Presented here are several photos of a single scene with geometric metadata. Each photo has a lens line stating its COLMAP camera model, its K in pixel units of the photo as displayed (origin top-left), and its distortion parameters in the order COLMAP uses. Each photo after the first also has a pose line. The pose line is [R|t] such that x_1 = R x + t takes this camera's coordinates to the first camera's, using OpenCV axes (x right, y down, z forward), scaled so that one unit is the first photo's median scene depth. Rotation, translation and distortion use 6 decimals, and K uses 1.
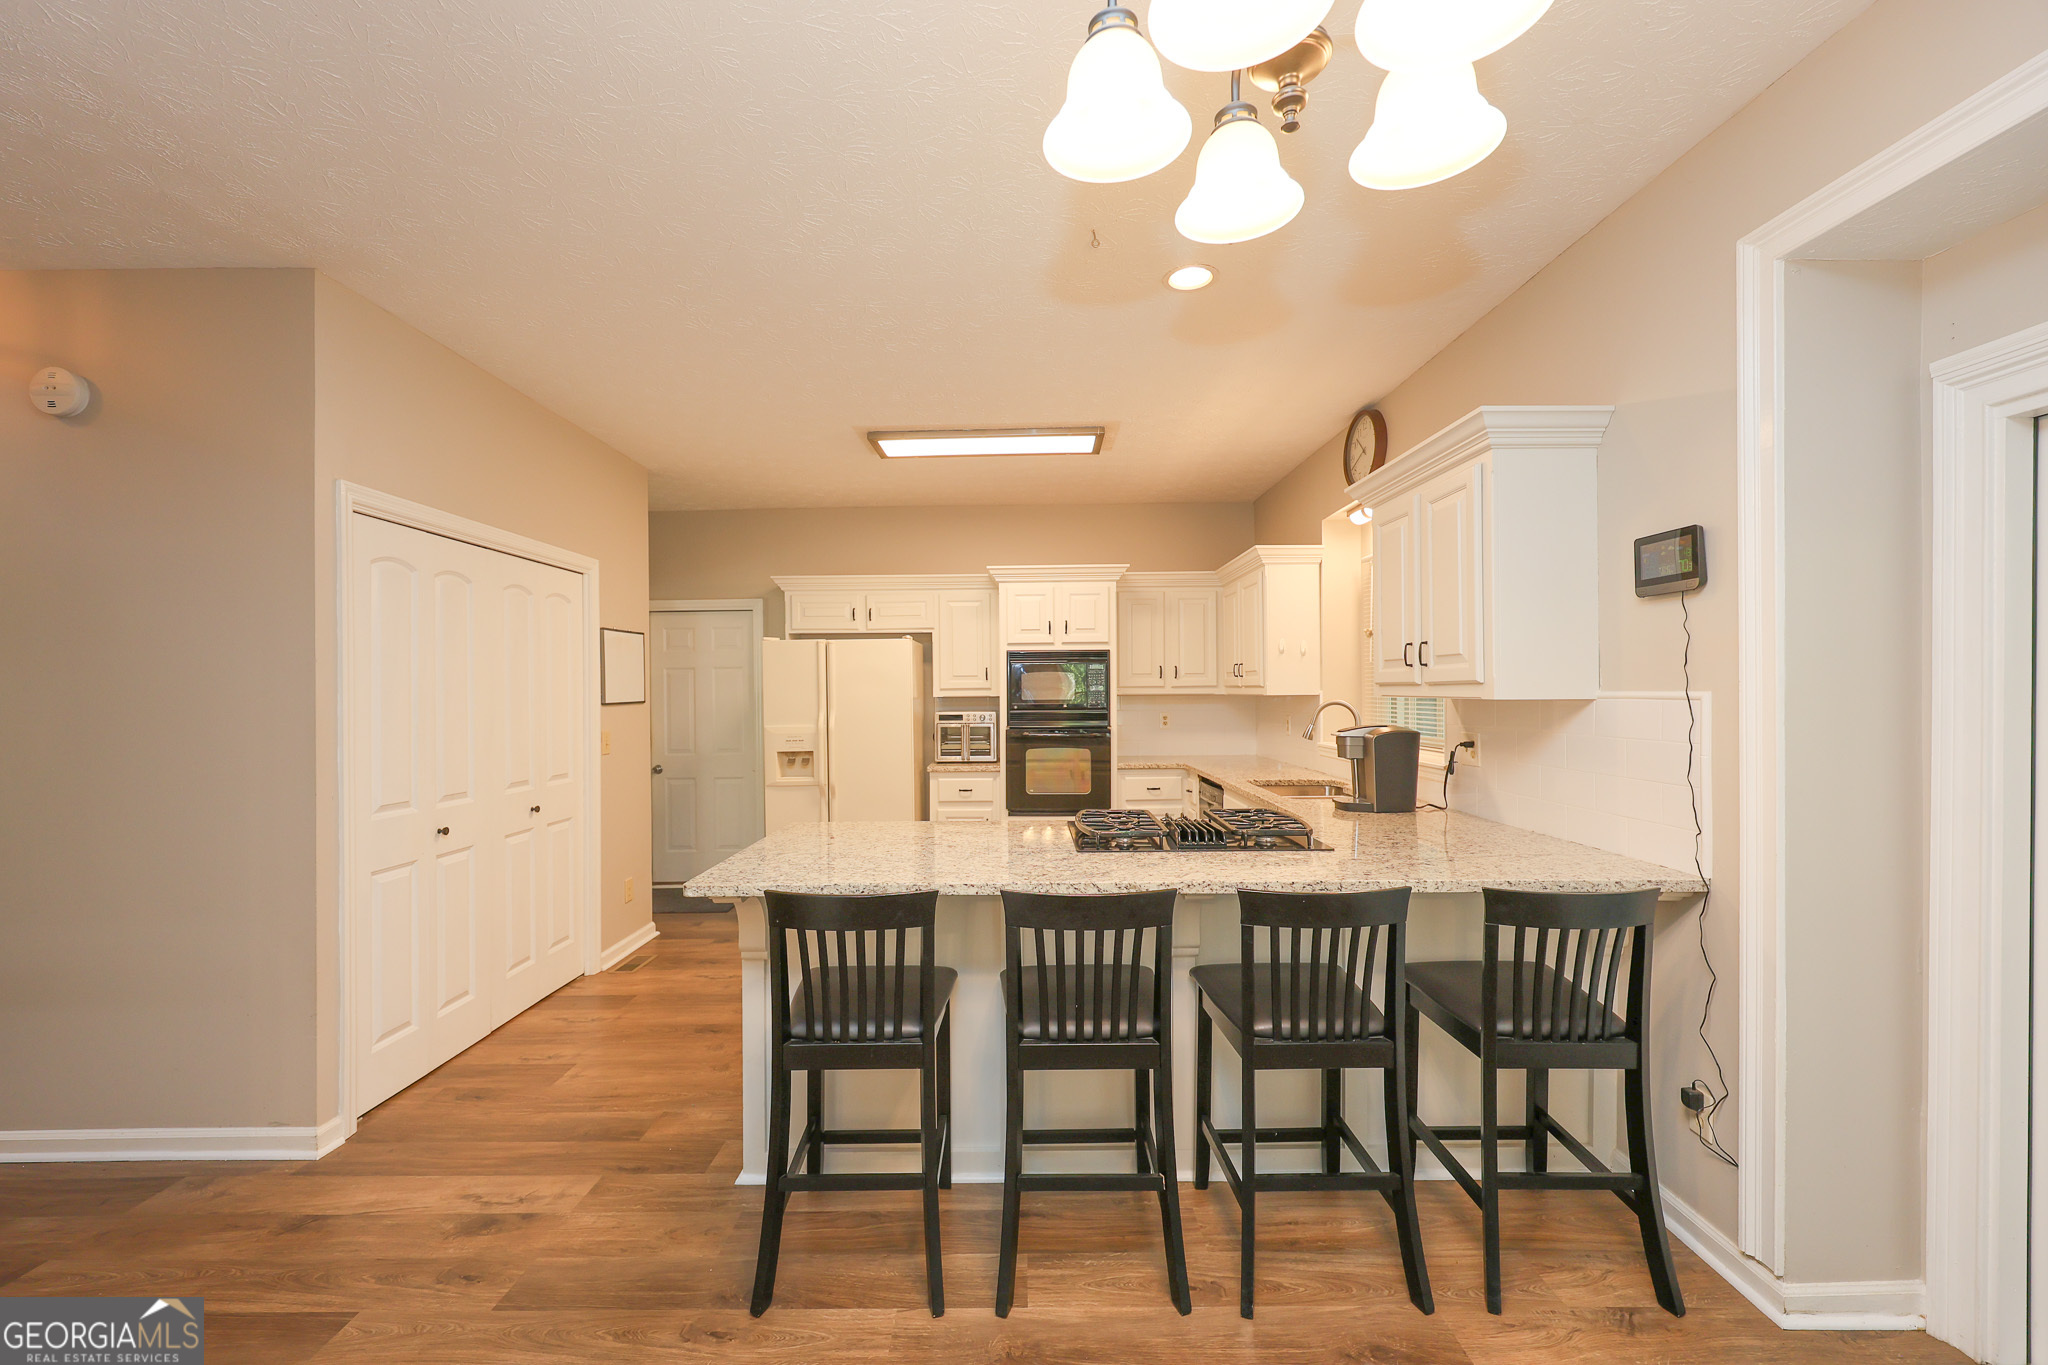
lens RADIAL K [[825.4, 0, 1016.1], [0, 825.4, 691.8], [0, 0, 1]] dist [0.000712, 0.000253]
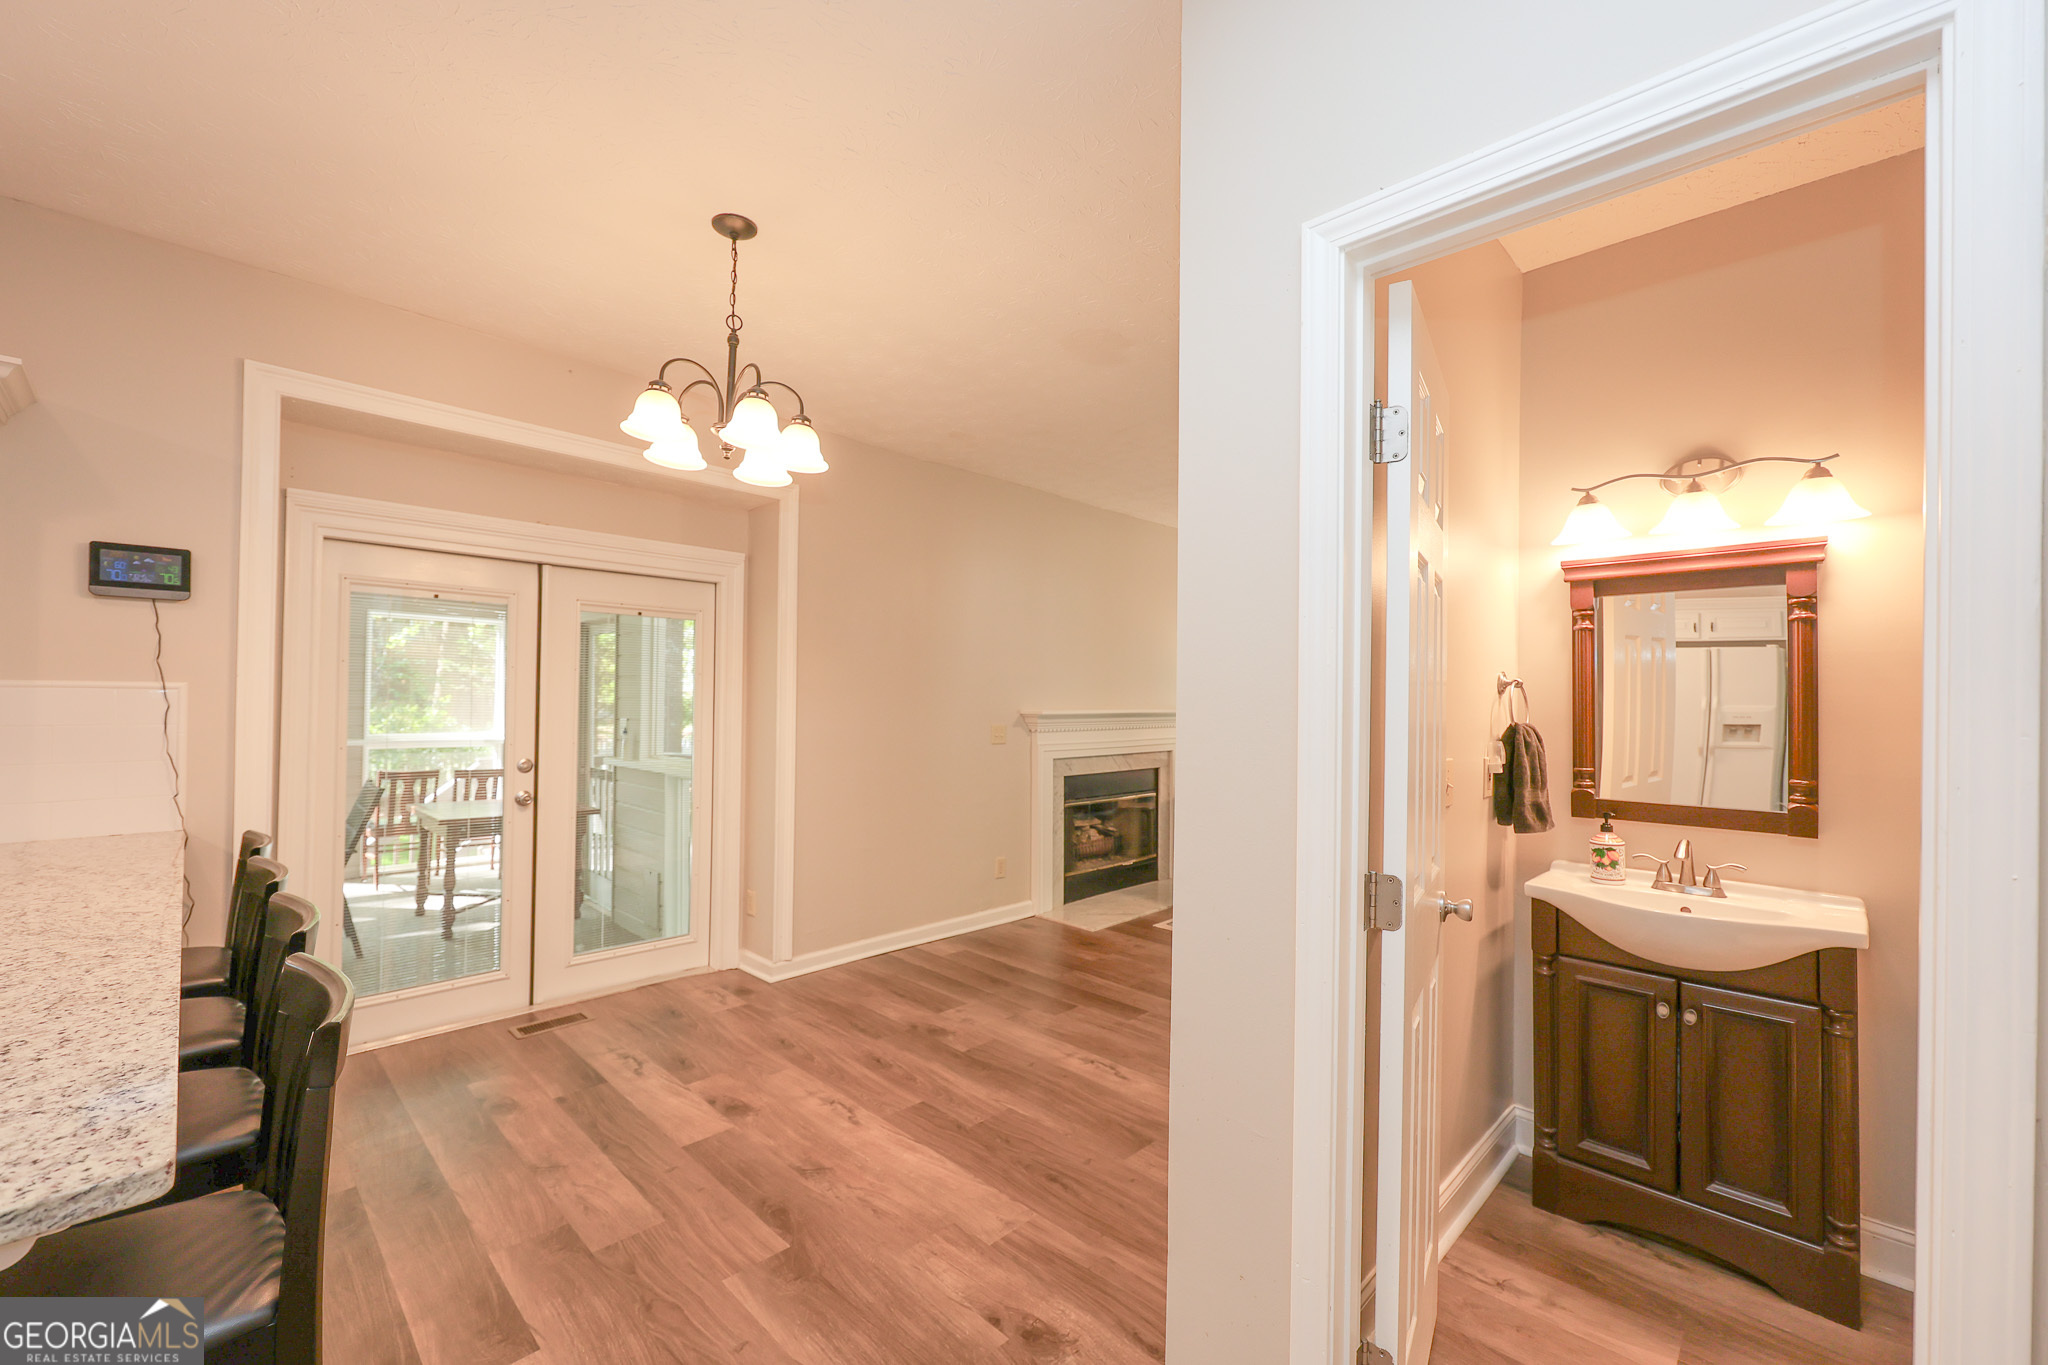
lens RADIAL K [[825.4, 0, 1017.7], [0, 825.4, 689.7], [0, 0, 1]] dist [0.000712, 0.000253]
pose [[-0.719346, 0.008332, 0.694602, -0.397180], [-0.004937, 0.999842, -0.017105, 0.010747], [-0.694635, -0.015734, -0.719190, 0.426299]]
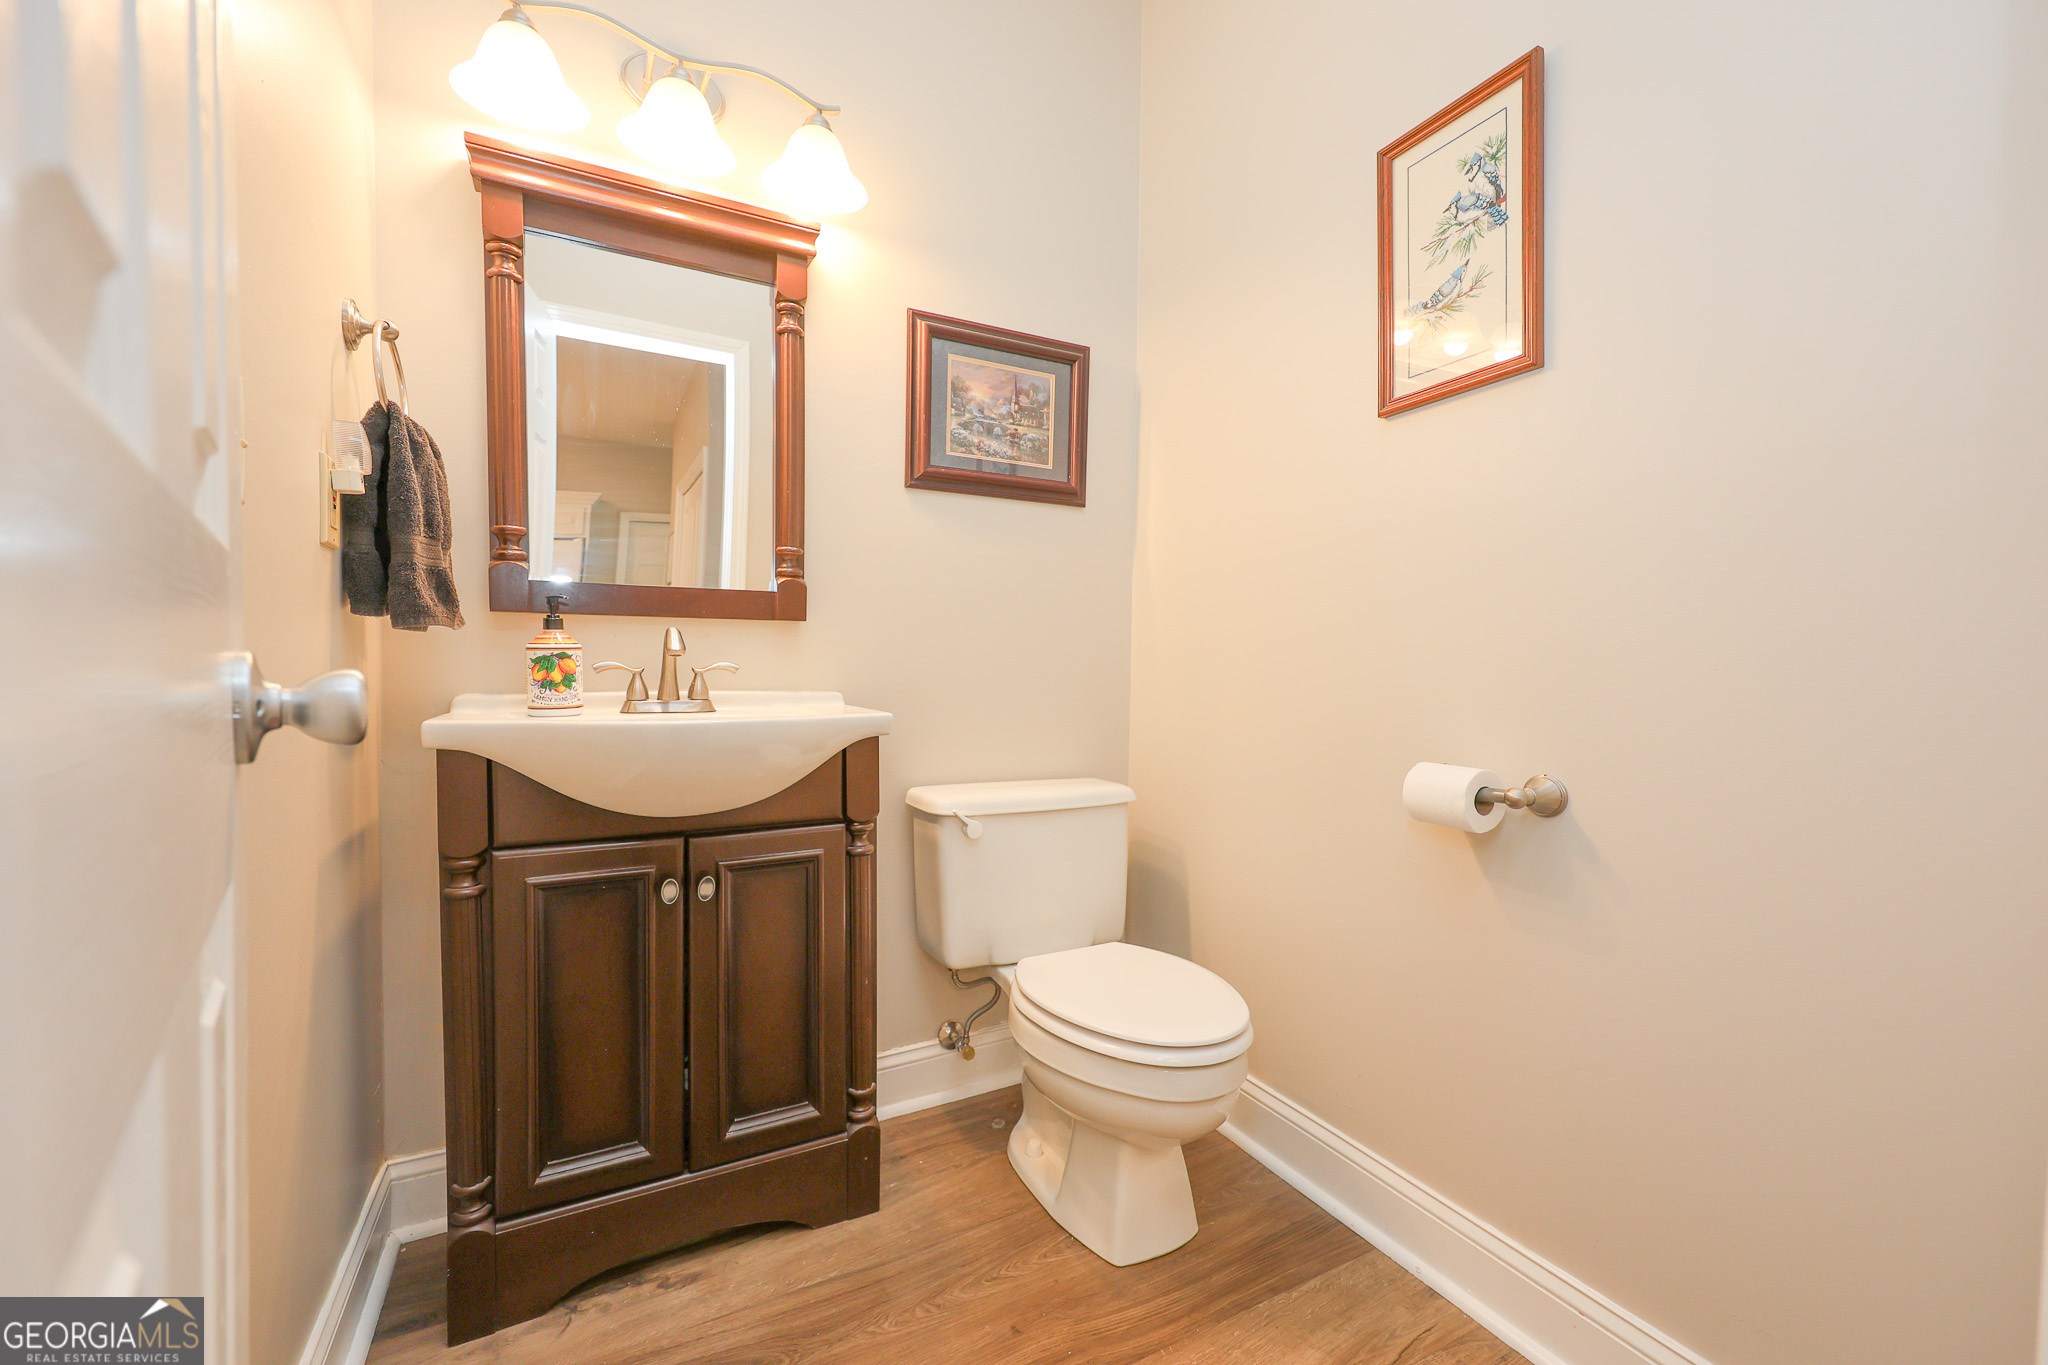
lens RADIAL K [[825.4, 0, 1015.9], [0, 825.4, 692.0], [0, 0, 1]] dist [0.000712, 0.000253]
pose [[-0.877886, 0.015780, -0.478609, -0.312065], [-0.005328, 0.999073, 0.042714, 0.092660], [0.478839, 0.040048, -0.876989, 0.163732]]
